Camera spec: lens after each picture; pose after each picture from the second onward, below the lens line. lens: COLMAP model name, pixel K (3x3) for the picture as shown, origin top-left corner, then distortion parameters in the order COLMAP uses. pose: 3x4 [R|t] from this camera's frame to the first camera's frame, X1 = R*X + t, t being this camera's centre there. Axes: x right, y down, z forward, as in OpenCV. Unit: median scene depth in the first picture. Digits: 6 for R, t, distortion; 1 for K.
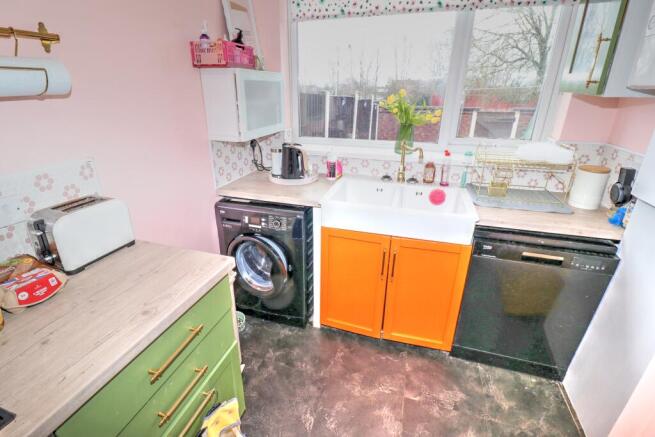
lens RADIAL K [[308.1, 0, 319.9], [0, 308.1, 215.2], [0, 0, 1]] dist [-0.016088, -0.006317]
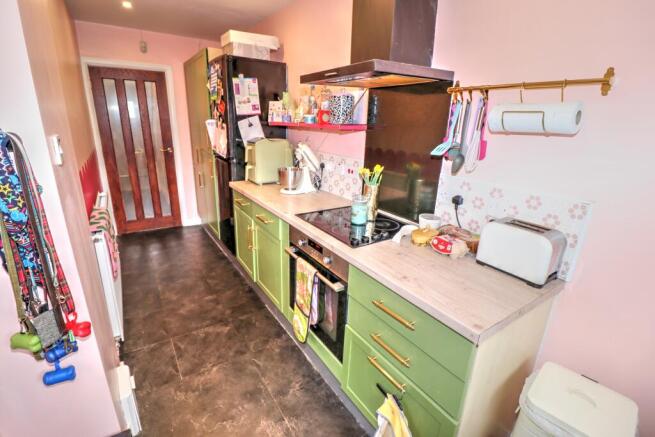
lens RADIAL K [[308.1, 0, 322.1], [0, 308.1, 217.6], [0, 0, 1]] dist [-0.016088, -0.006317]
pose [[-0.643689, 0.207006, -0.736758, 0.293856], [-0.311563, 0.808441, 0.499352, -0.217911], [0.698994, 0.550974, -0.455889, 0.533963]]
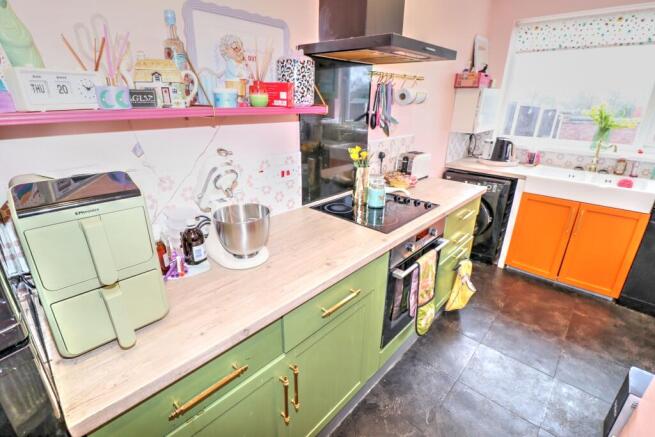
lens RADIAL K [[308.1, 0, 313.8], [0, 308.1, 216.4], [0, 0, 1]] dist [-0.016088, -0.006317]
pose [[0.891548, 0.154948, -0.425597, -0.238389], [-0.163107, 0.986454, 0.017460, 0.276966], [0.422537, 0.053851, 0.904745, -0.723260]]
